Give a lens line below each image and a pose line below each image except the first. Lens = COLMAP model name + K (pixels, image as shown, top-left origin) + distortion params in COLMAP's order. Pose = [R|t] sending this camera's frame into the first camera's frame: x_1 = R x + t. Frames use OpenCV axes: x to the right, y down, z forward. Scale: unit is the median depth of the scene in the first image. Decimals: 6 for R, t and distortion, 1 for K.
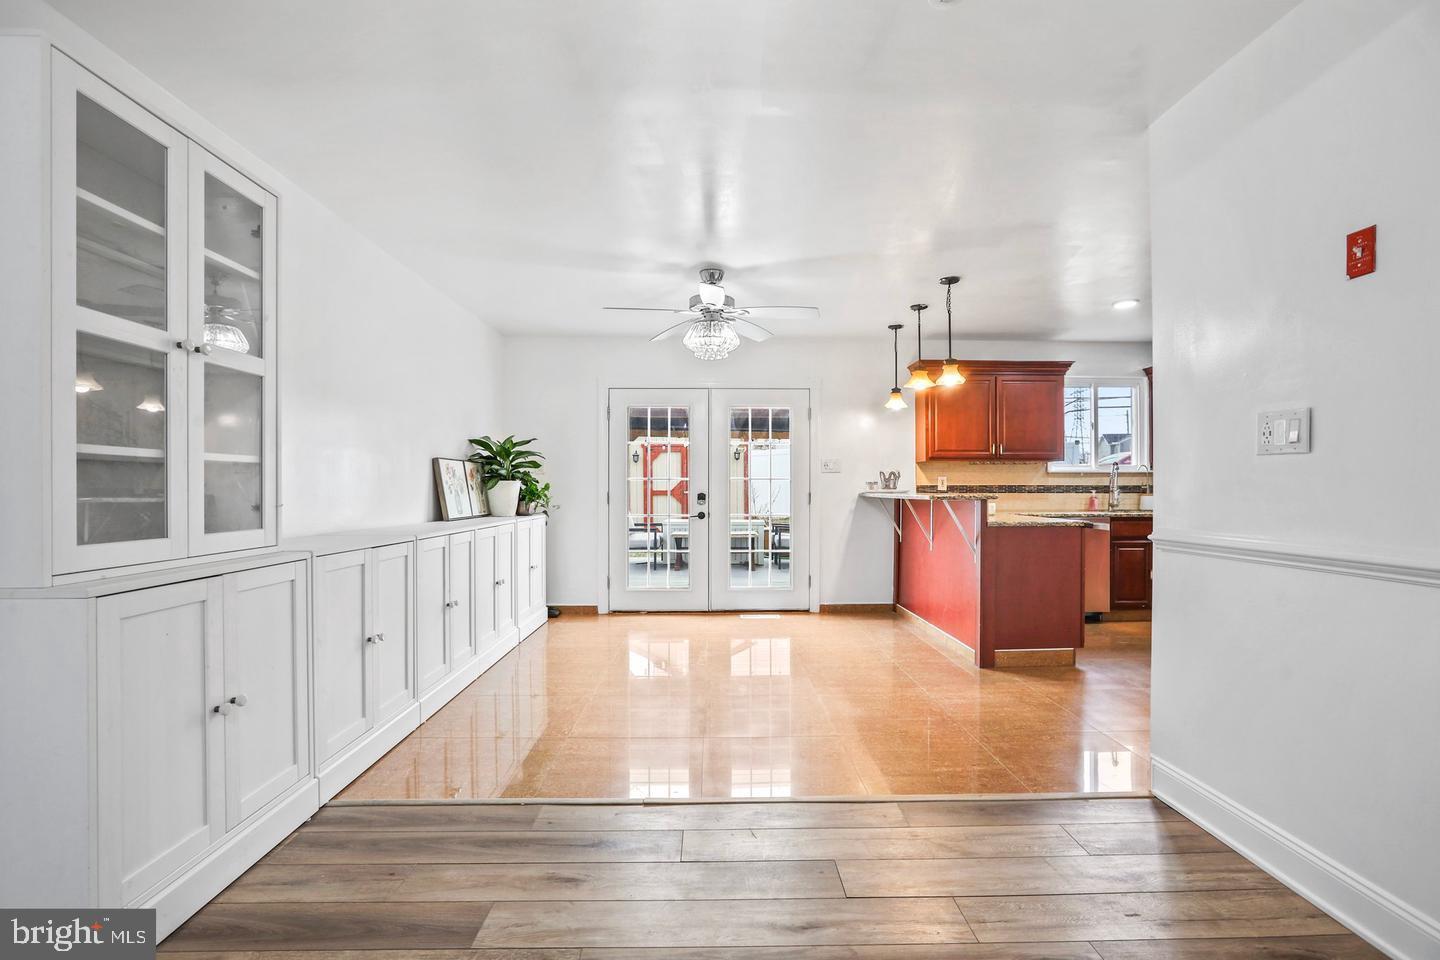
lens RADIAL K [[655.0, 0, 720.0], [0, 655.0, 480.0], [0, 0, 1]] dist [-0.032414, 0.016442]
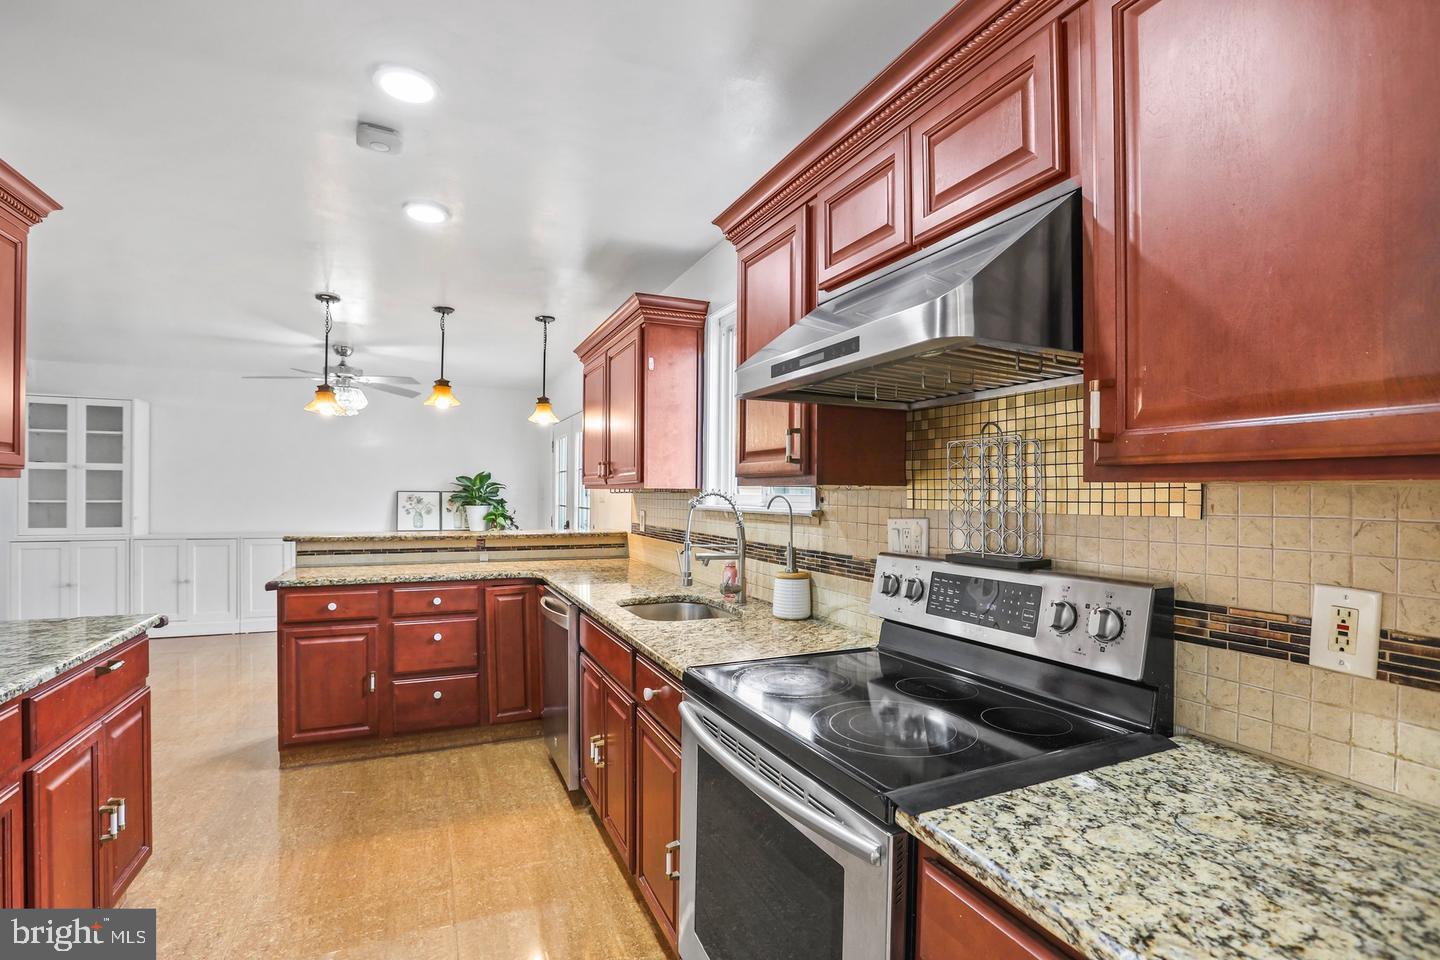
lens RADIAL K [[660.7, 0, 707.3], [0, 660.7, 500.8], [0, 0, 1]] dist [-0.044615, 0.019861]
pose [[0.386525, 0.014911, -0.922159, 0.996622], [0.003716, 0.999836, 0.017725, -0.026490], [0.922272, -0.010278, 0.386406, 0.813945]]
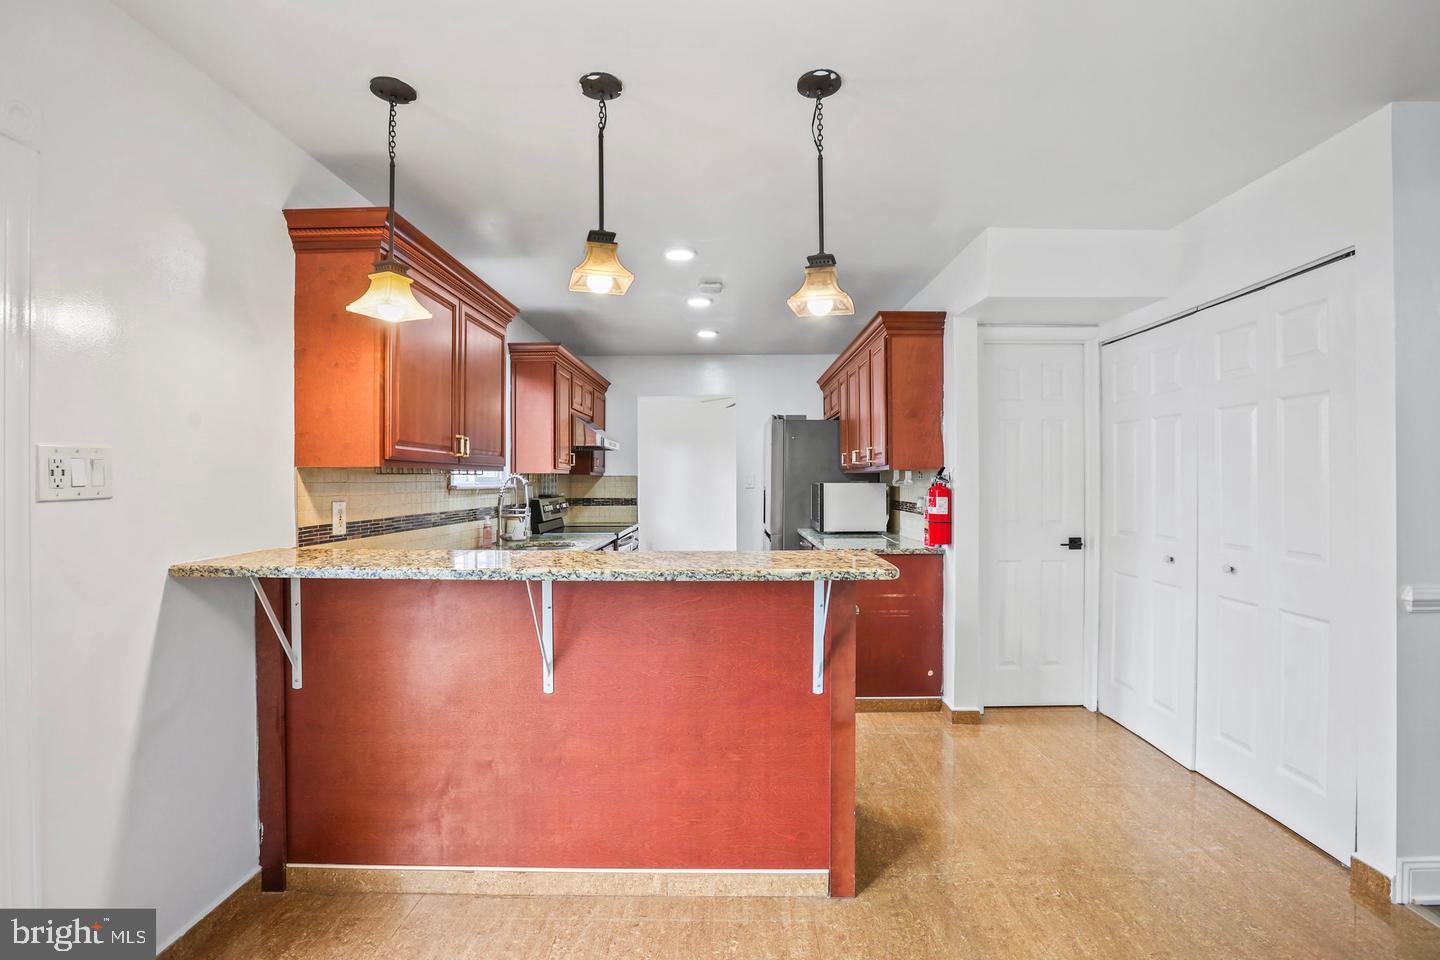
lens RADIAL K [[674.3, 0, 730.9], [0, 674.3, 478.0], [0, 0, 1]] dist [-0.032873, 0.001167]
pose [[0.029788, 0.004506, 0.999546, -0.079886], [-0.009633, 0.999945, -0.004221, -0.021289], [-0.999510, -0.009502, 0.029830, 0.742483]]
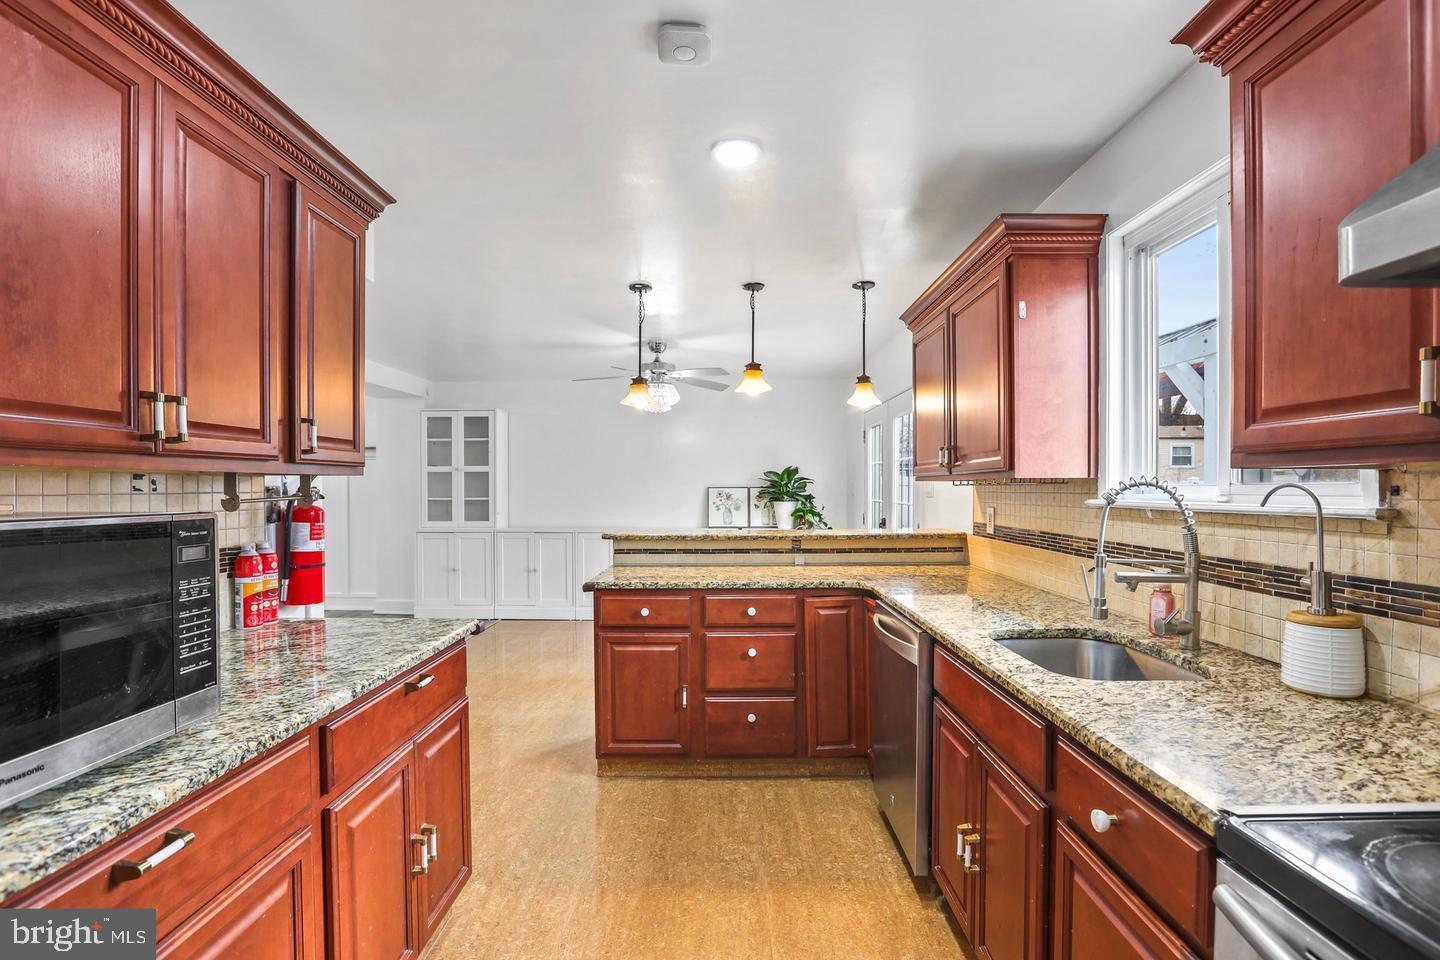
lens RADIAL K [[658.8, 0, 720.3], [0, 658.8, 487.3], [0, 0, 1]] dist [-0.032962, 0.016958]
pose [[-0.025599, 0.000356, -0.999672, 0.882387], [0.016885, 0.999857, -0.000076, -0.024742], [0.999530, -0.016882, -0.025601, 0.807338]]
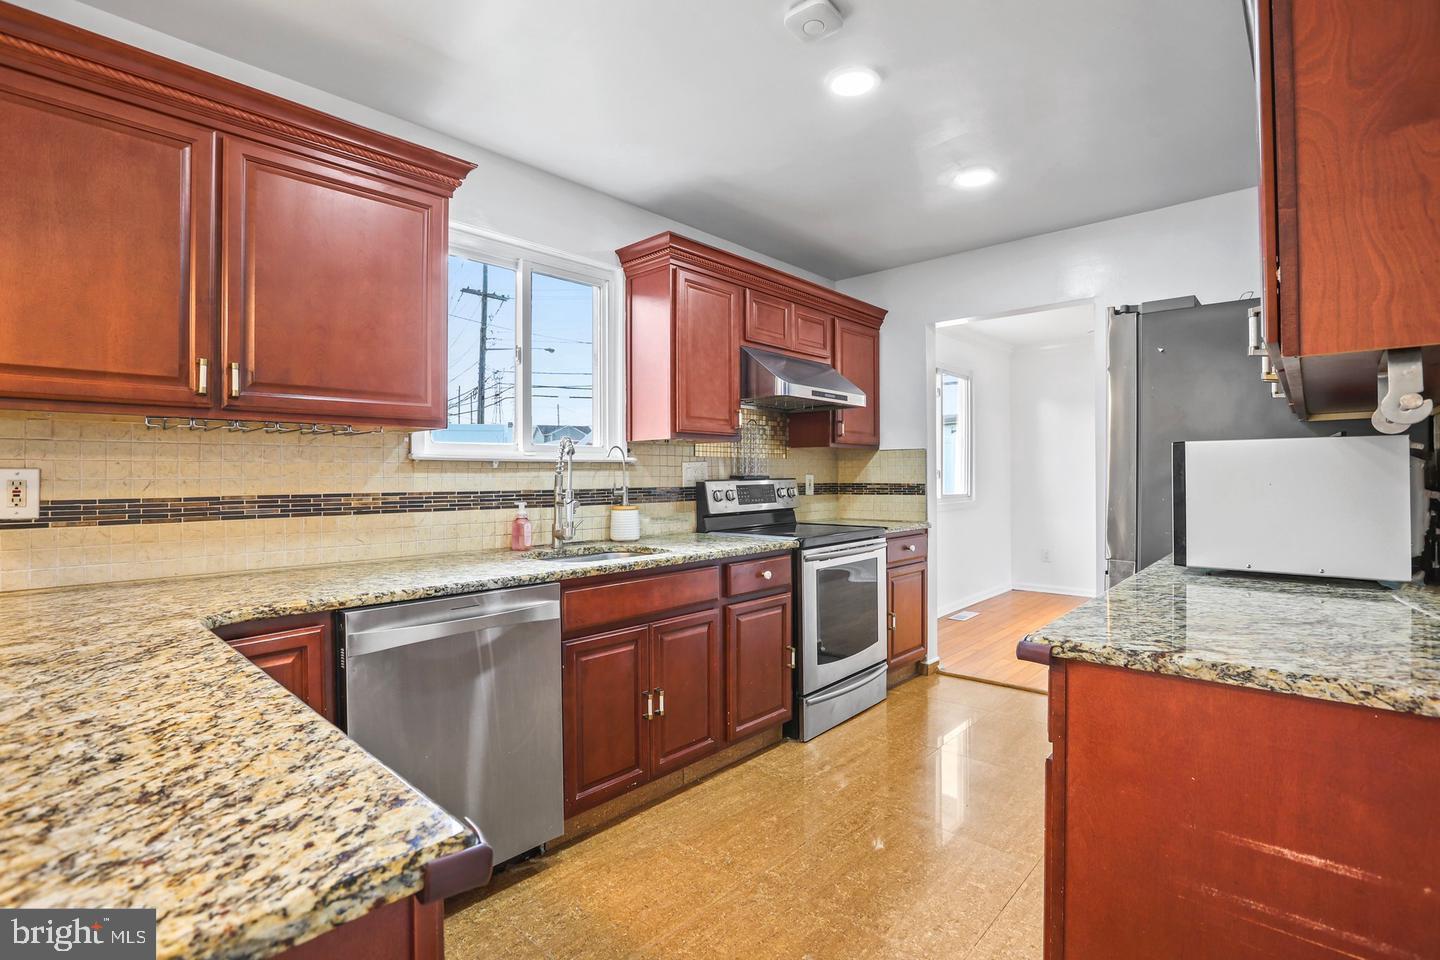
lens RADIAL K [[683.3, 0, 720.0], [0, 683.3, 480.0], [0, 0, 1]] dist [-0.018202, 0.000704]
pose [[0.700076, -0.008238, 0.714021, 0.349129], [-0.003664, 0.999879, 0.015129, -0.005863], [-0.714059, -0.013207, 0.699961, 0.597121]]
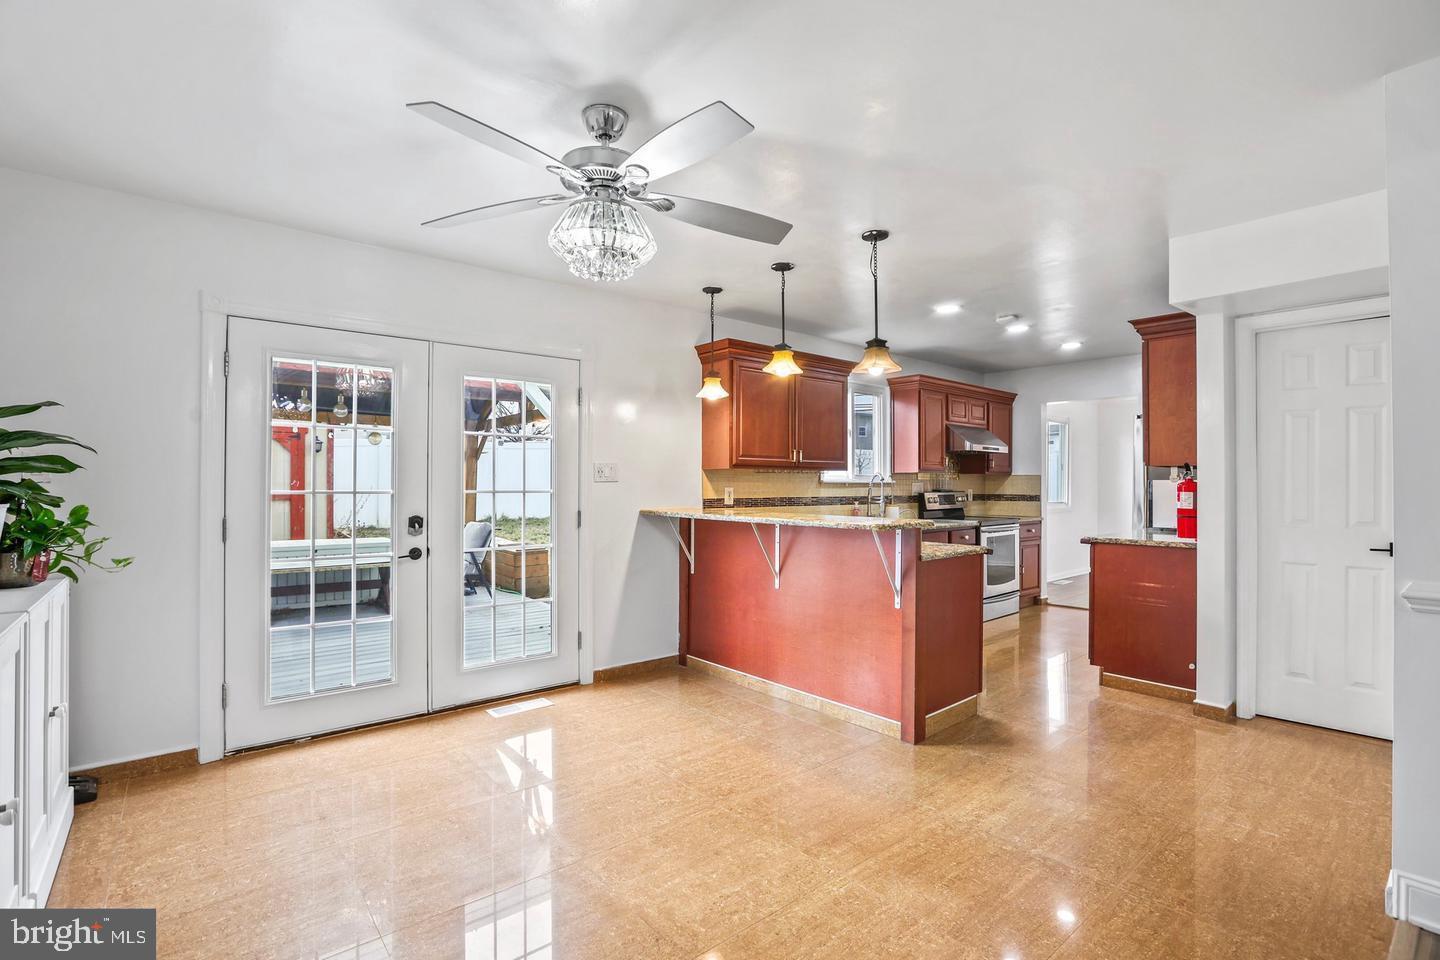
lens RADIAL K [[683.3, 0, 720.0], [0, 683.3, 480.0], [0, 0, 1]] dist [-0.018202, 0.000704]
pose [[0.779666, 0.005621, 0.626170, -0.197891], [-0.011096, 0.999927, 0.004839, -0.018270], [-0.626097, -0.010721, 0.779671, 0.352343]]
